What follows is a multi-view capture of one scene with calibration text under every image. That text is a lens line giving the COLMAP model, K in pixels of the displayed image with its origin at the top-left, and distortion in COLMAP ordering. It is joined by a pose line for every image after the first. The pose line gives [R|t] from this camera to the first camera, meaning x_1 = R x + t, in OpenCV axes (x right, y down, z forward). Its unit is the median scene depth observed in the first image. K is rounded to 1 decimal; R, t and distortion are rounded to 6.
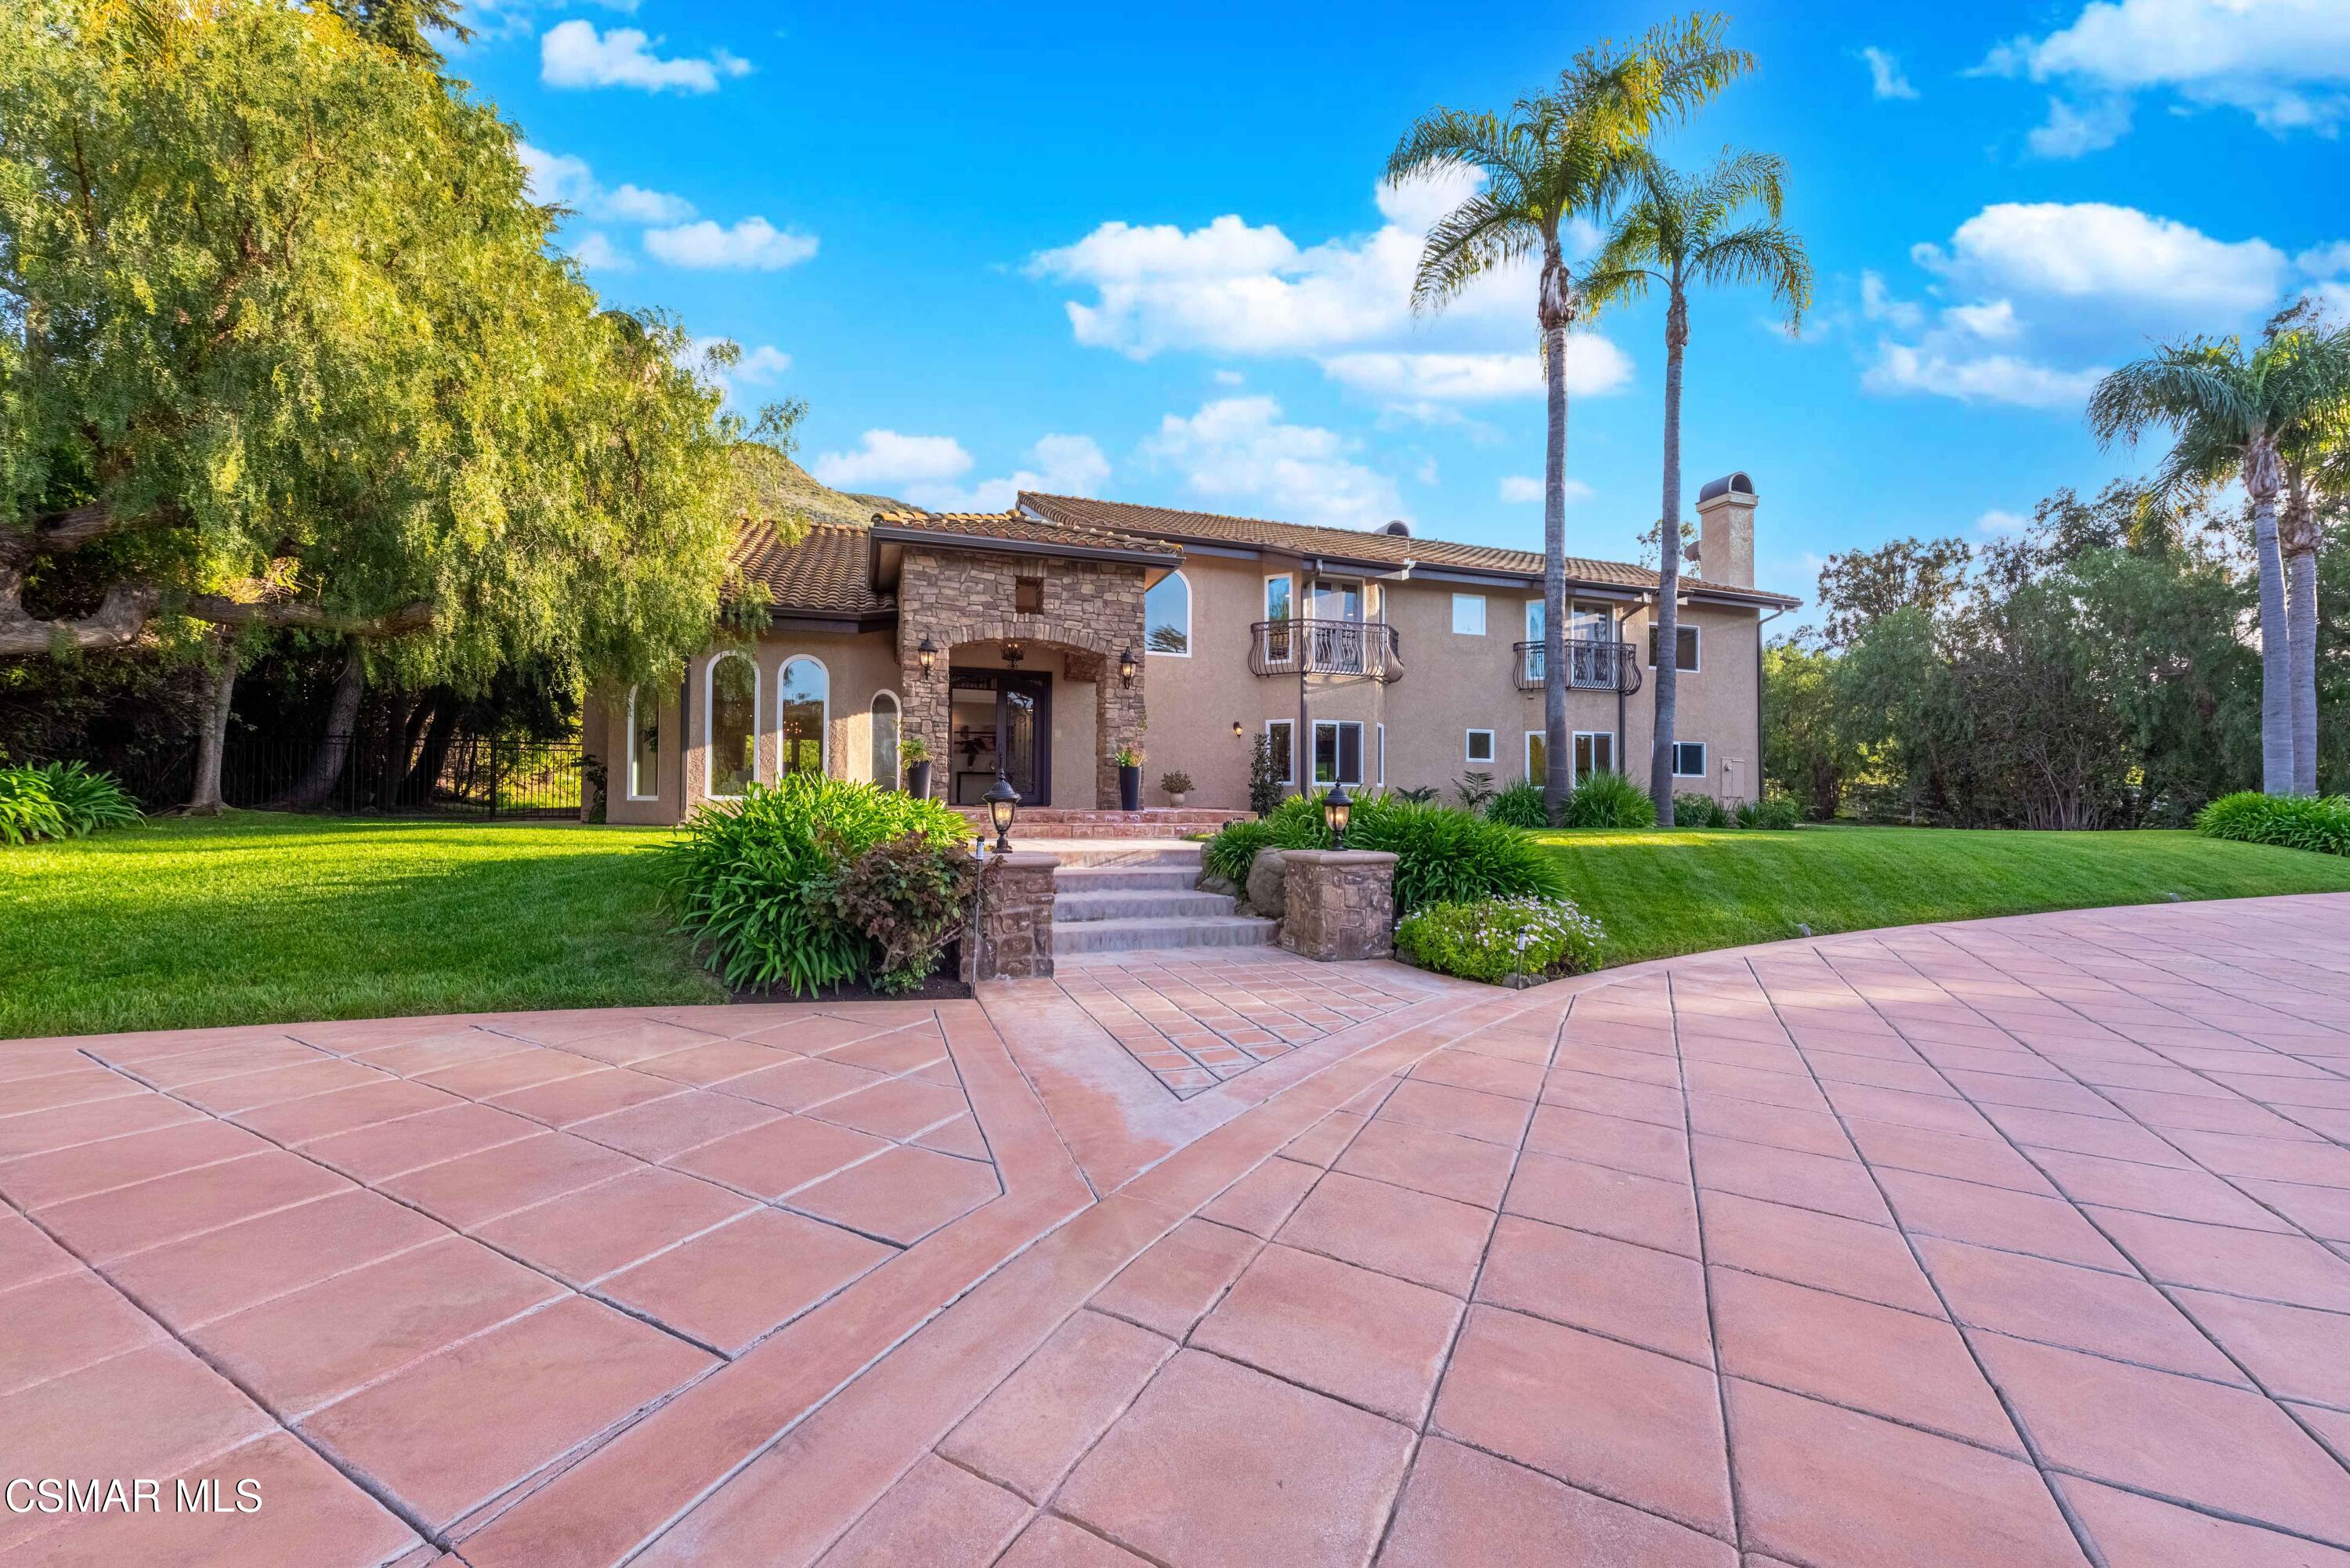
lens RADIAL K [[914.2, 0, 1168.5], [0, 914.2, 794.3], [0, 0, 1]] dist [0.001132, 0.000272]
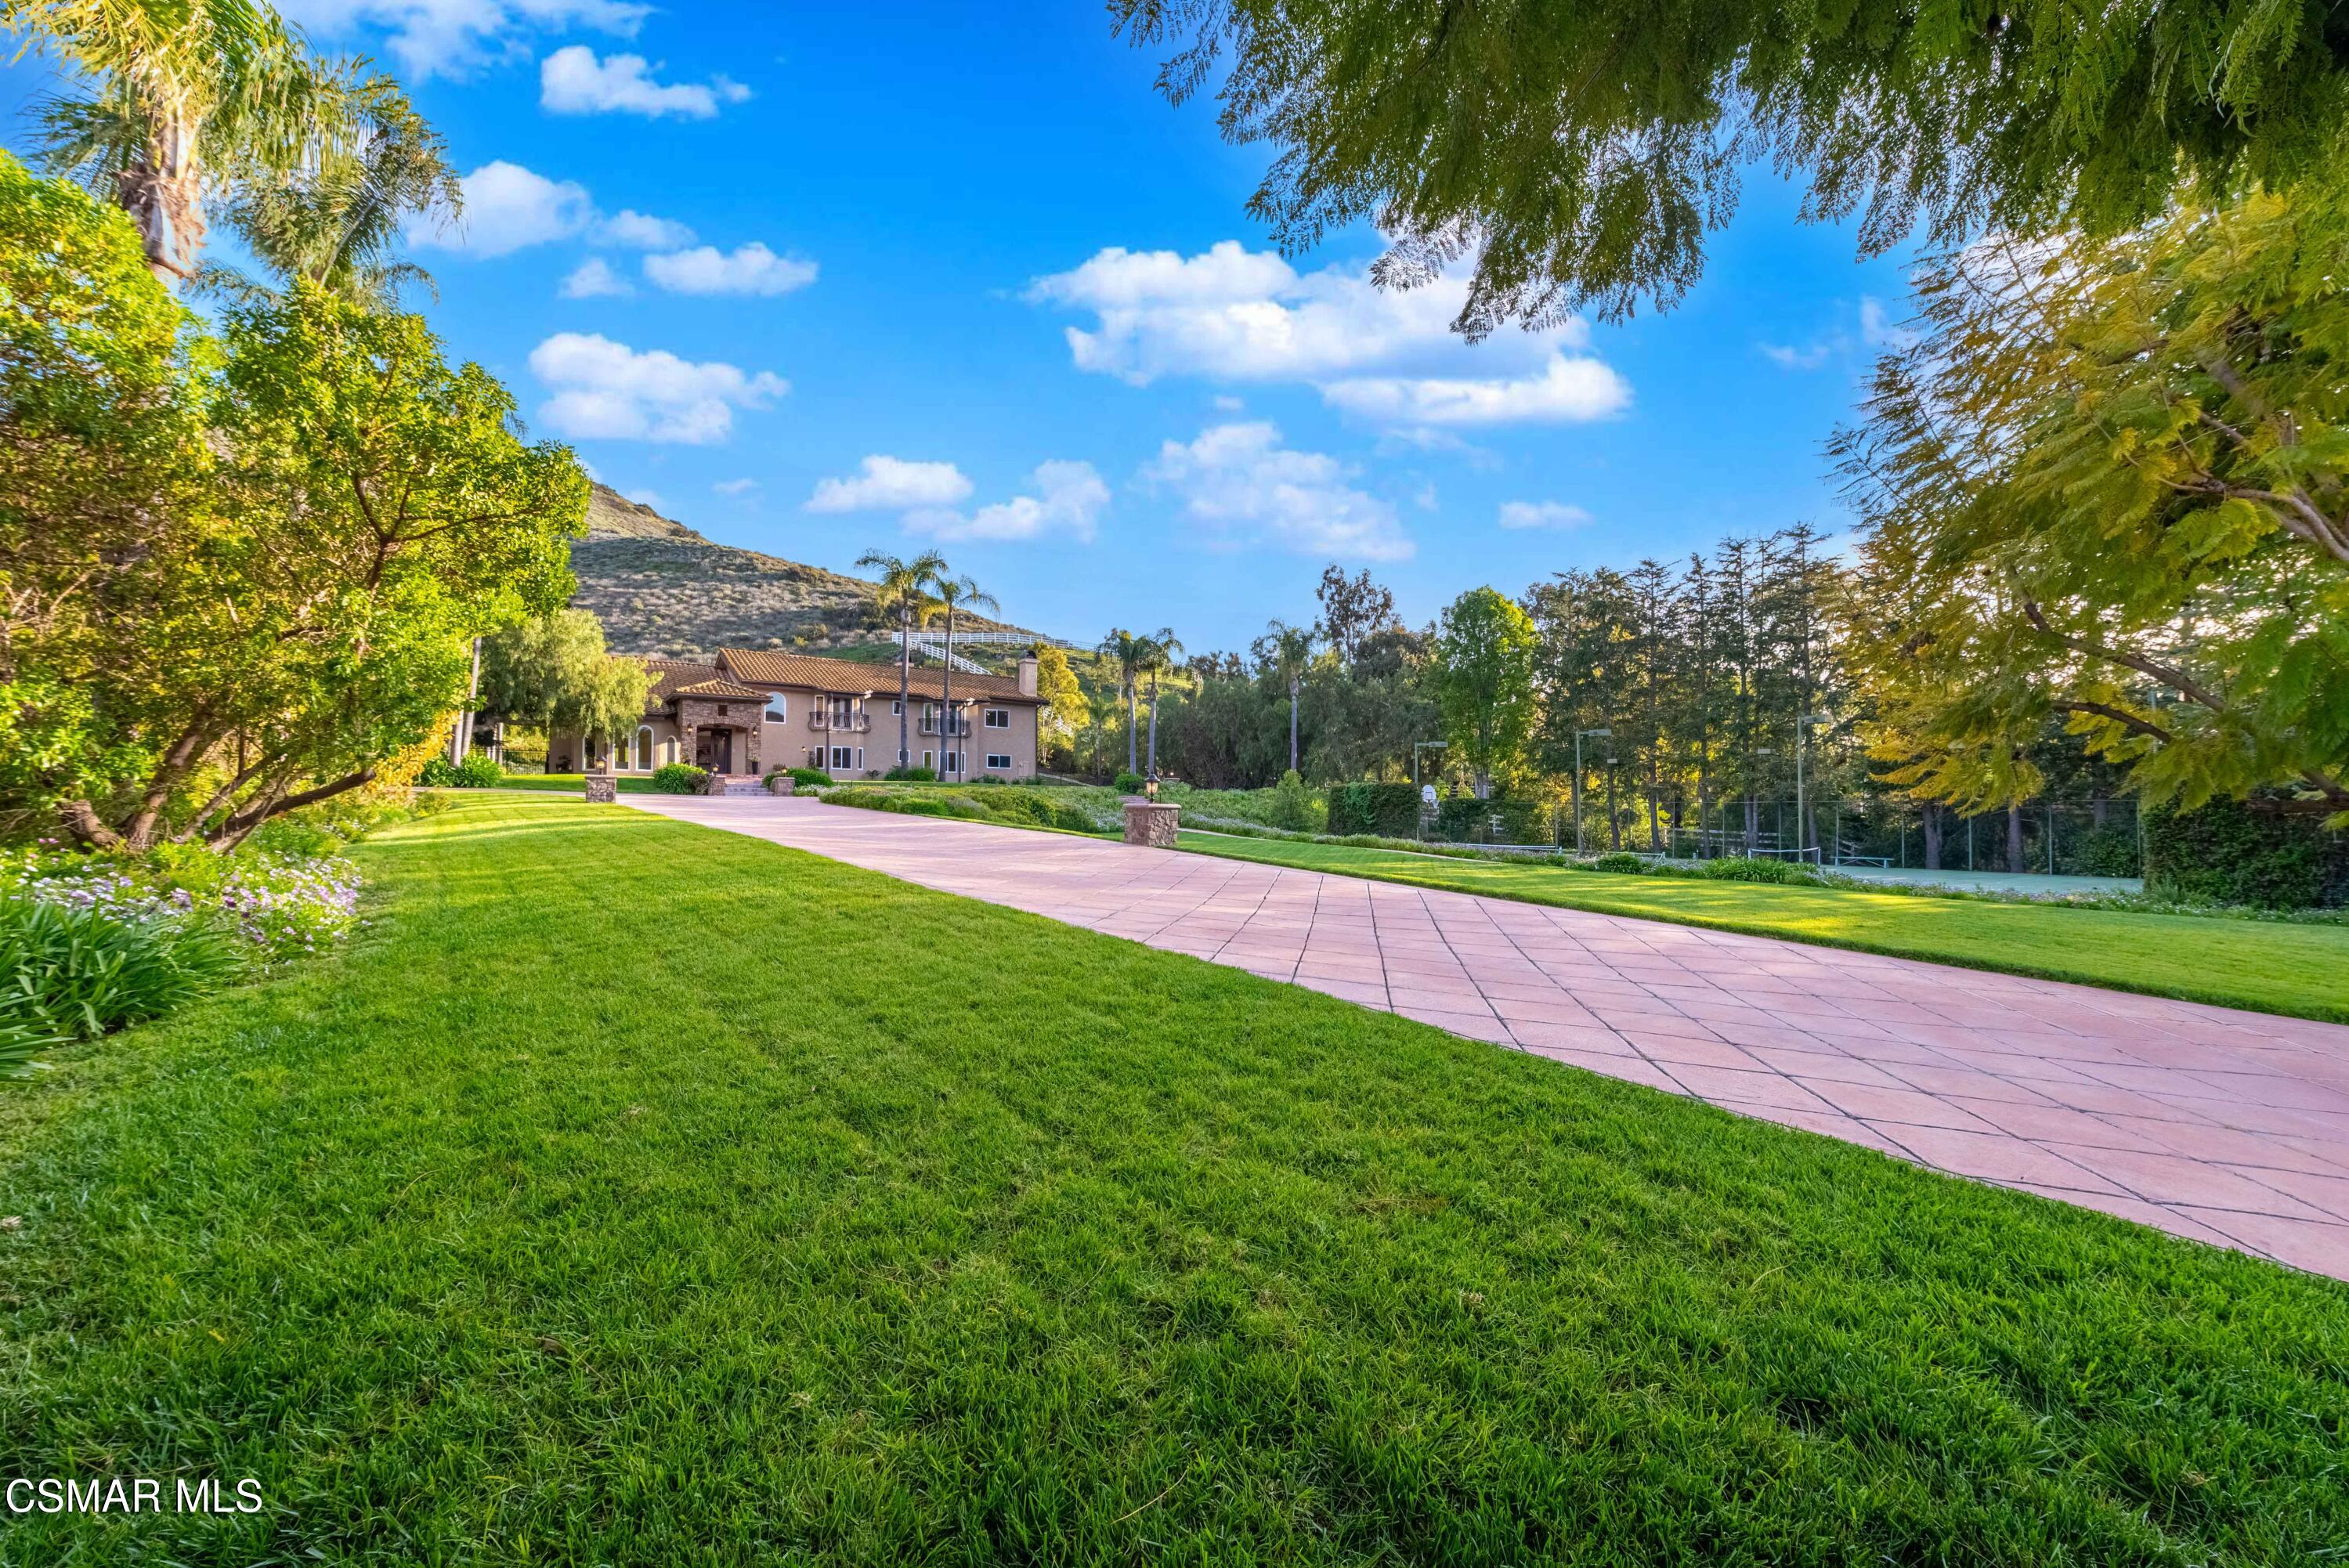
lens RADIAL K [[916.0, 0, 1200.3], [0, 916.0, 789.5], [0, 0, 1]] dist [0.000256, 0.000046]
pose [[0.950538, -0.002615, 0.310597, 0.466348], [0.003476, 0.999992, -0.002216, 0.086214], [-0.310588, 0.003186, 0.950539, -2.718738]]
